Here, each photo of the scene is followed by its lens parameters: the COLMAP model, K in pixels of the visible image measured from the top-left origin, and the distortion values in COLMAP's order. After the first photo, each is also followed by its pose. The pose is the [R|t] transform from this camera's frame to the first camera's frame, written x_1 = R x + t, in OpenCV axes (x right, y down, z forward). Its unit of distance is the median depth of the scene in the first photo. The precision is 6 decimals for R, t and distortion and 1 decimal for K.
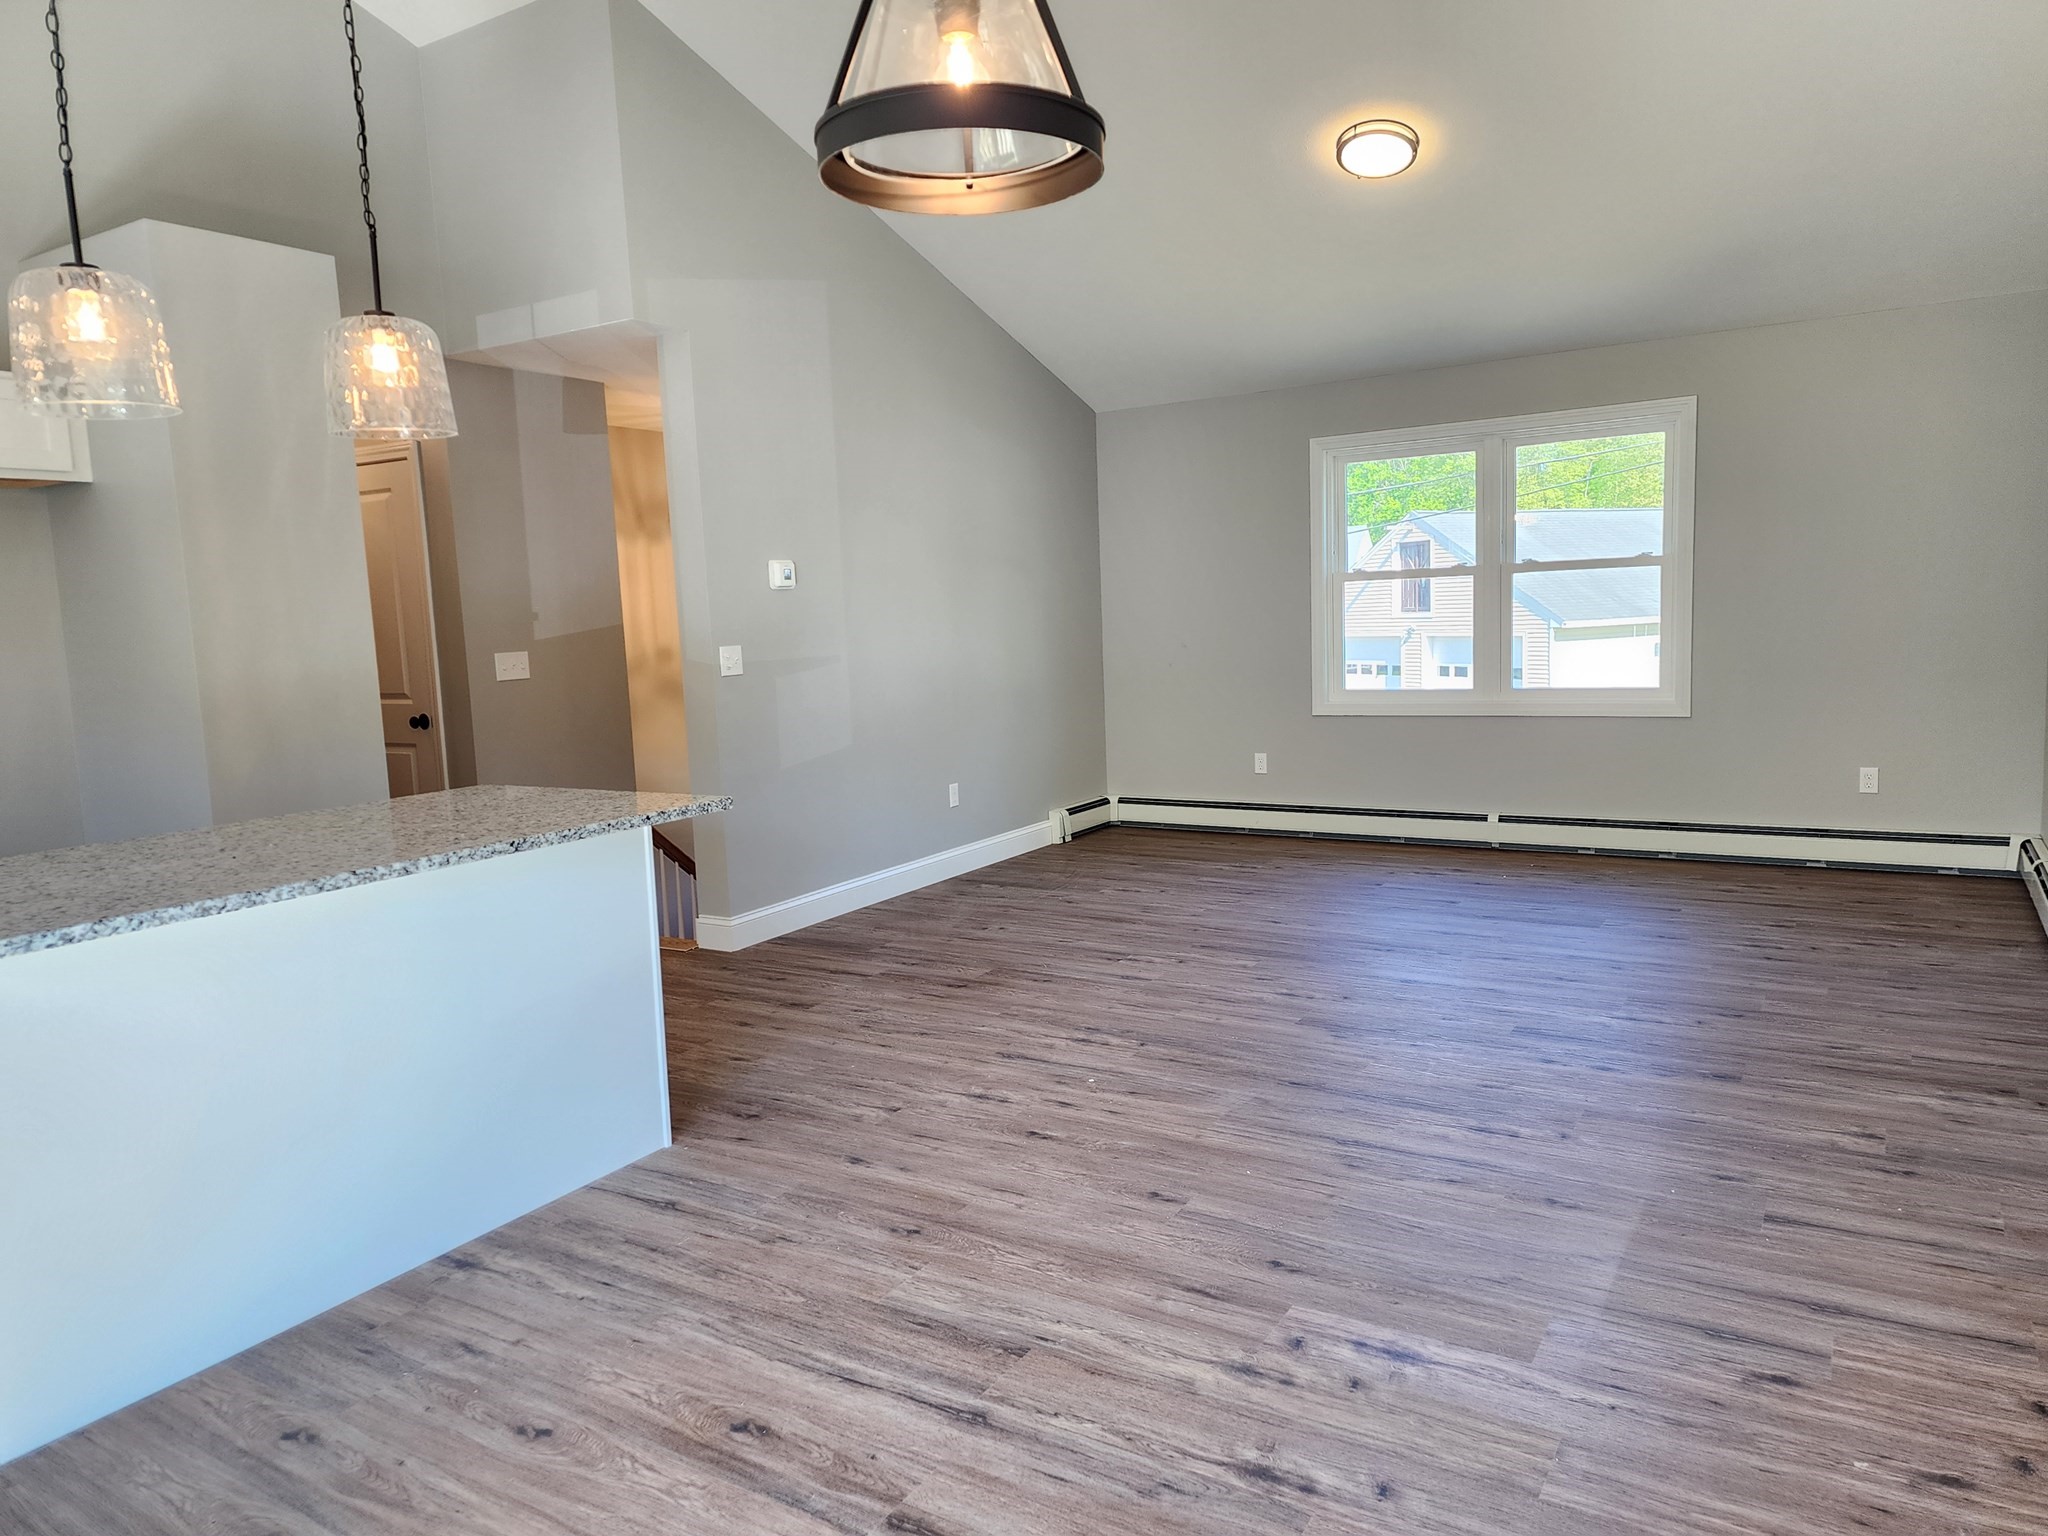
lens RADIAL K [[1373.0, 0, 1019.8], [0, 1373.0, 757.5], [0, 0, 1]] dist [0.080054, -0.070742]
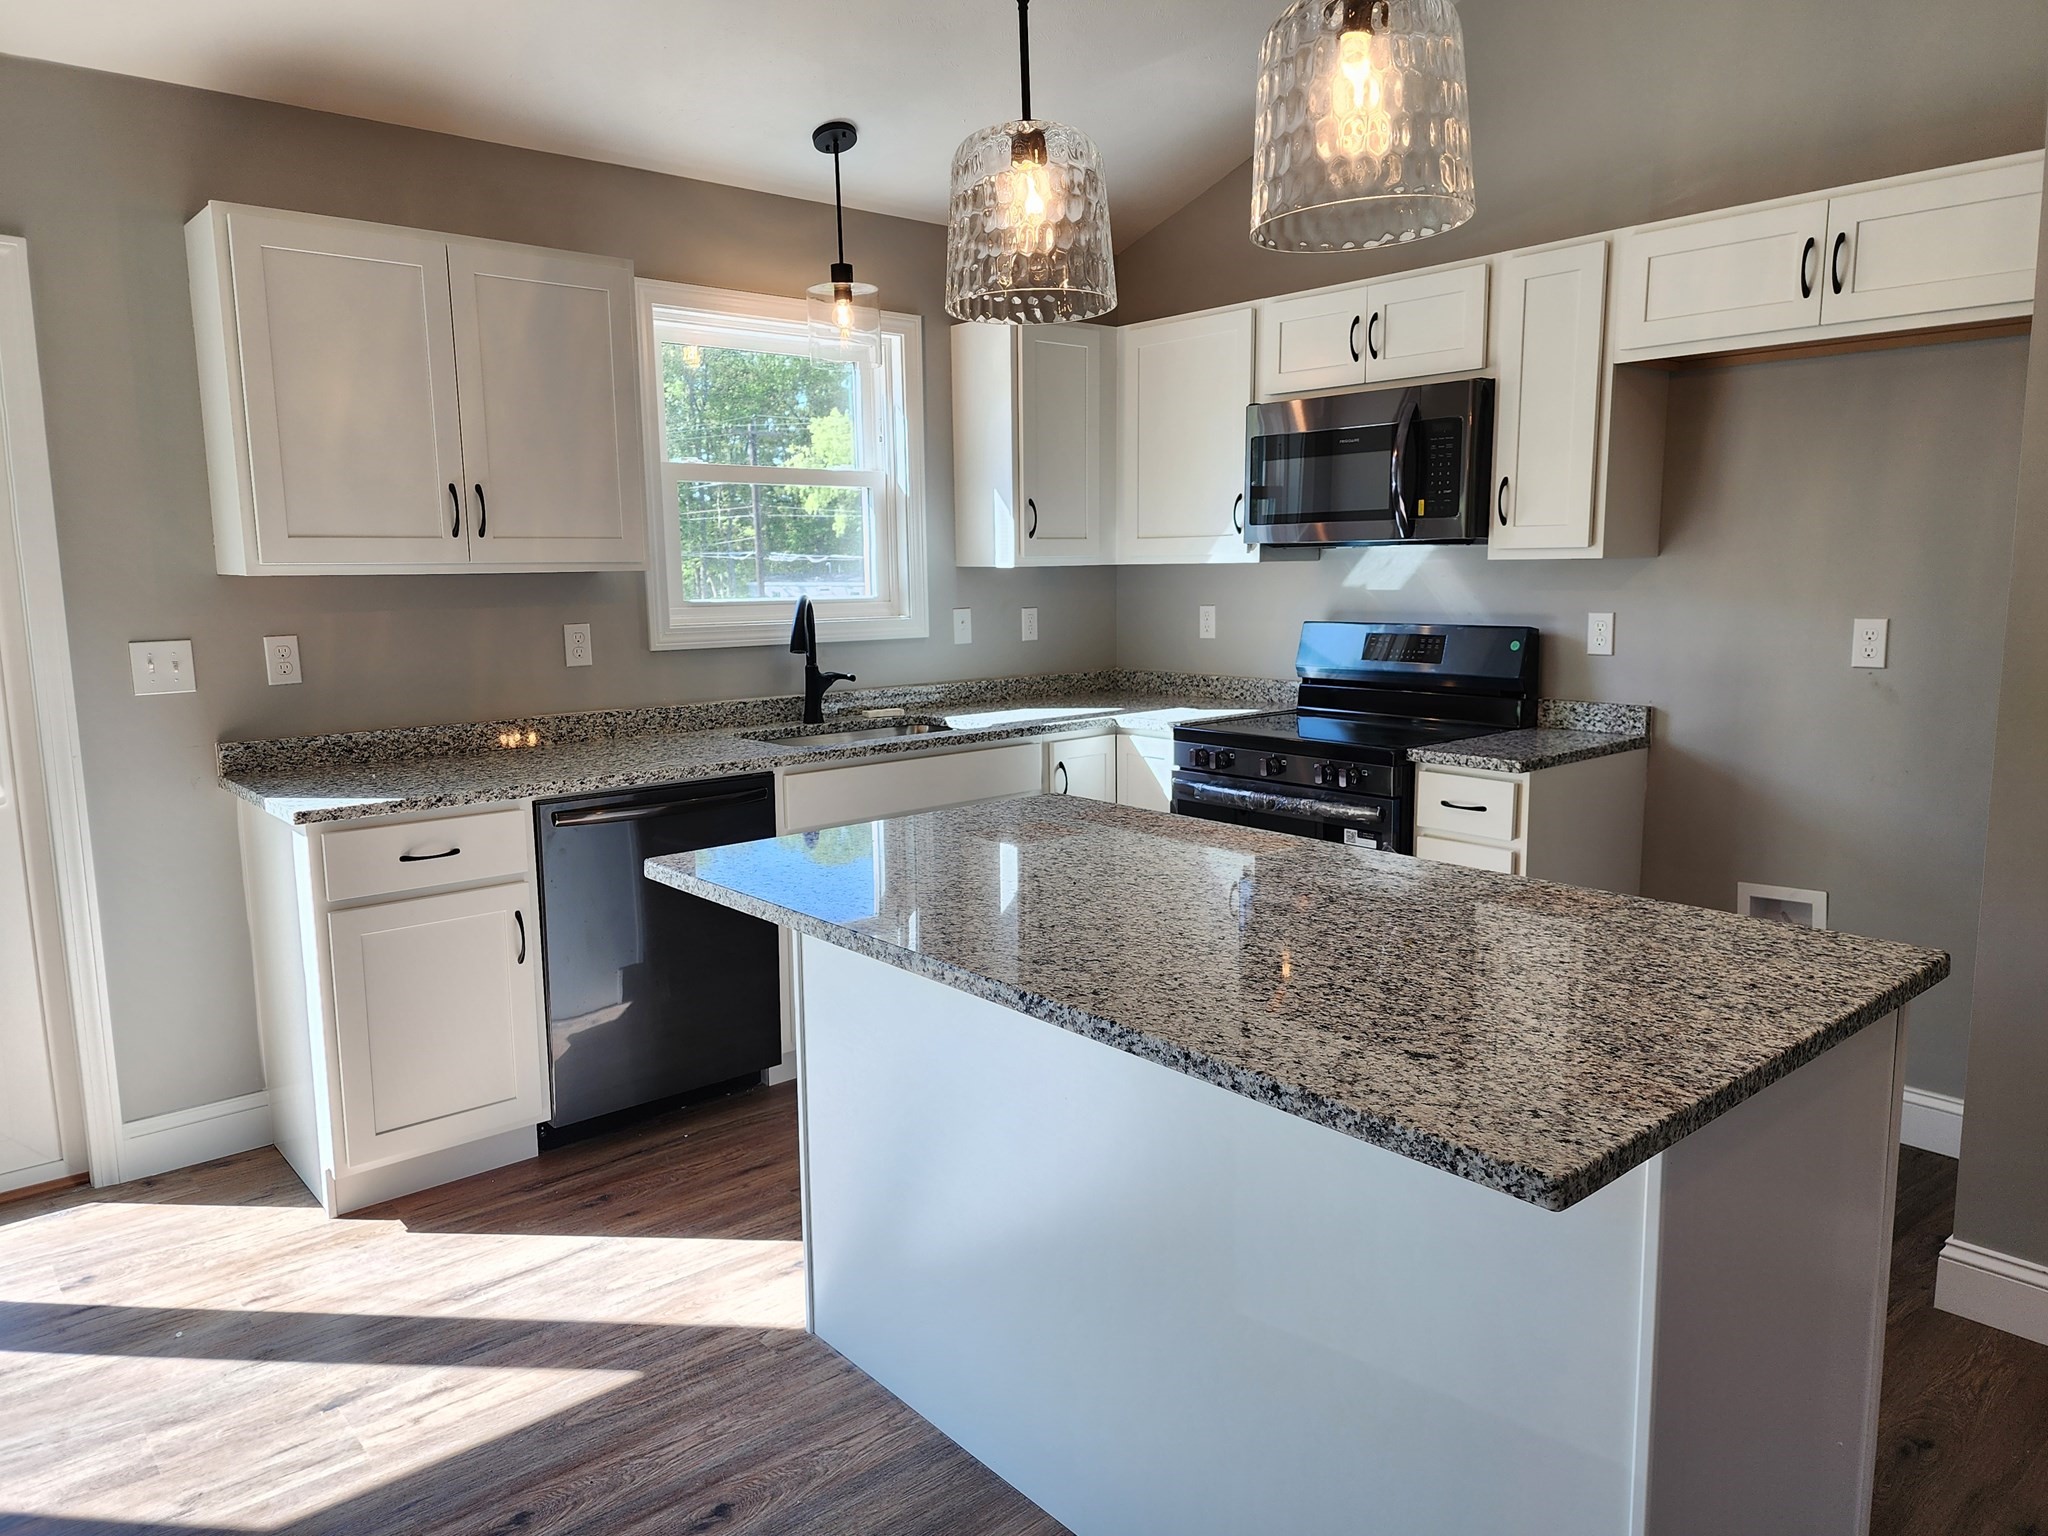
lens RADIAL K [[1373.0, 0, 1019.8], [0, 1373.0, 757.5], [0, 0, 1]] dist [0.080054, -0.070742]
pose [[-0.300616, 0.179337, -0.936733, 0.105805], [-0.078849, 0.974127, 0.211800, -0.116685], [0.950480, 0.137531, -0.278698, 0.900428]]
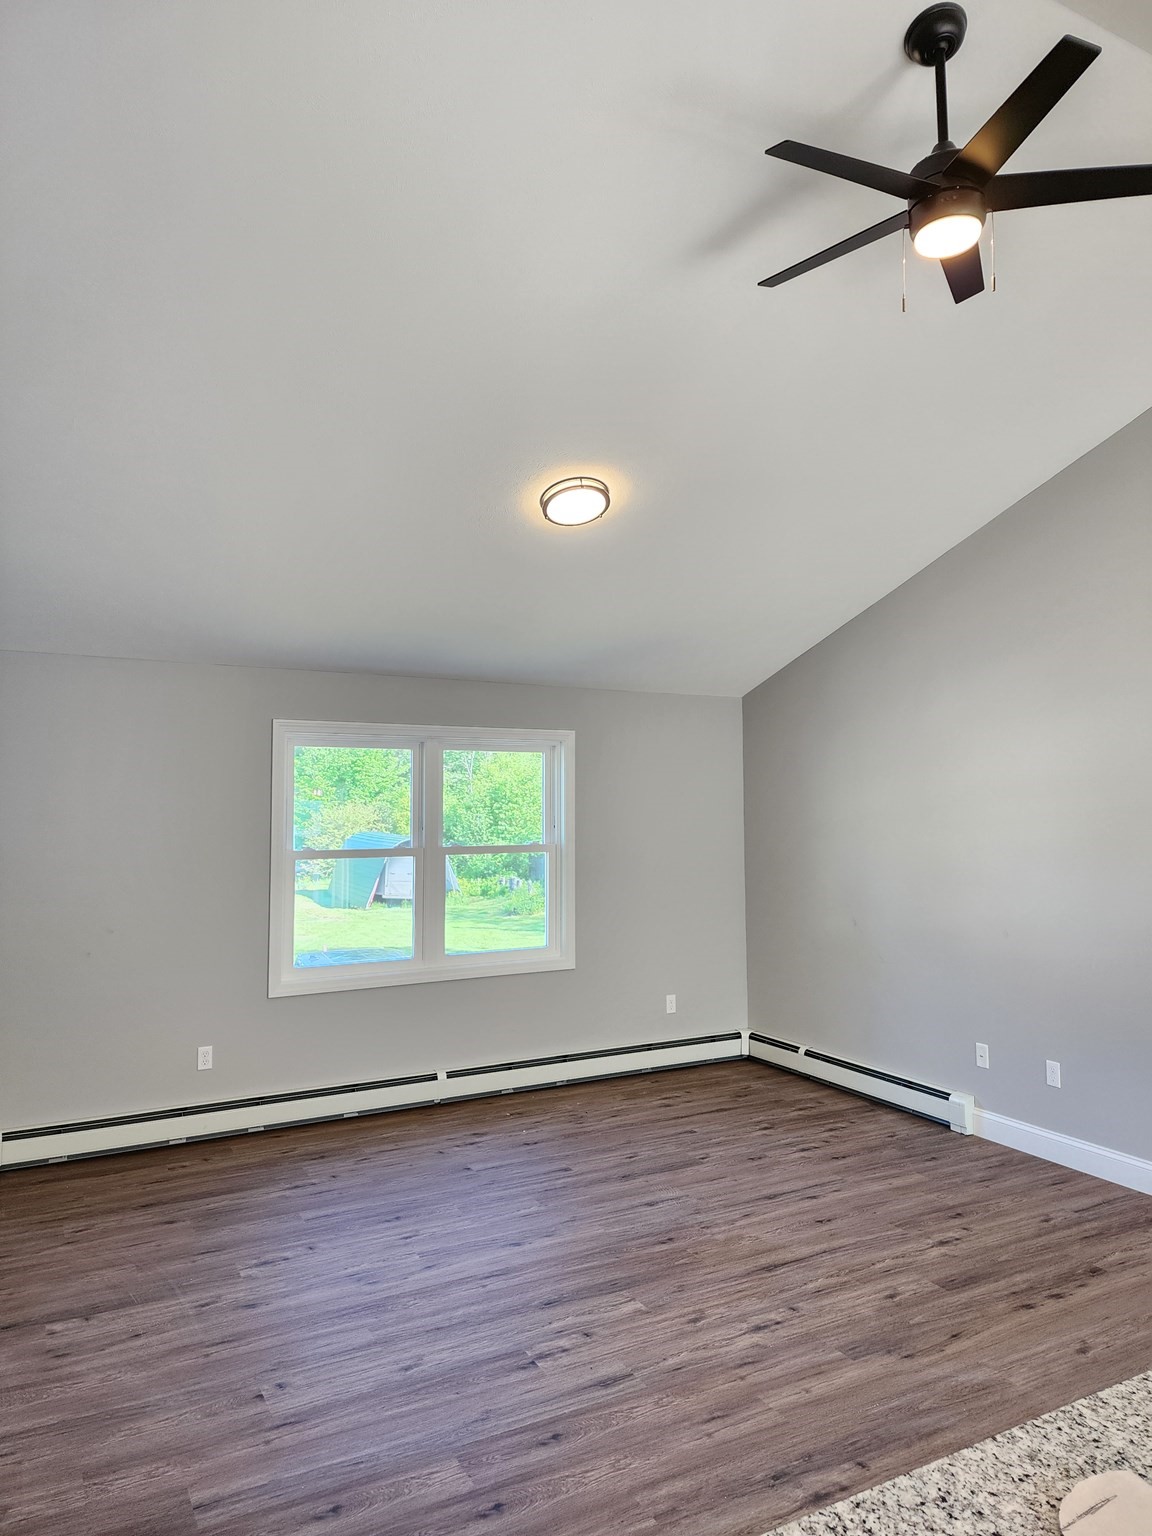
lens RADIAL K [[1029.8, 0, 591.9], [0, 1029.8, 754.5], [0, 0, 1]] dist [0.080054, -0.070742]
pose [[0.487936, 0.086747, 0.868558, -0.680150], [0.079414, 0.986511, -0.143140, -0.160918], [-0.869259, 0.138819, 0.474466, 0.915126]]
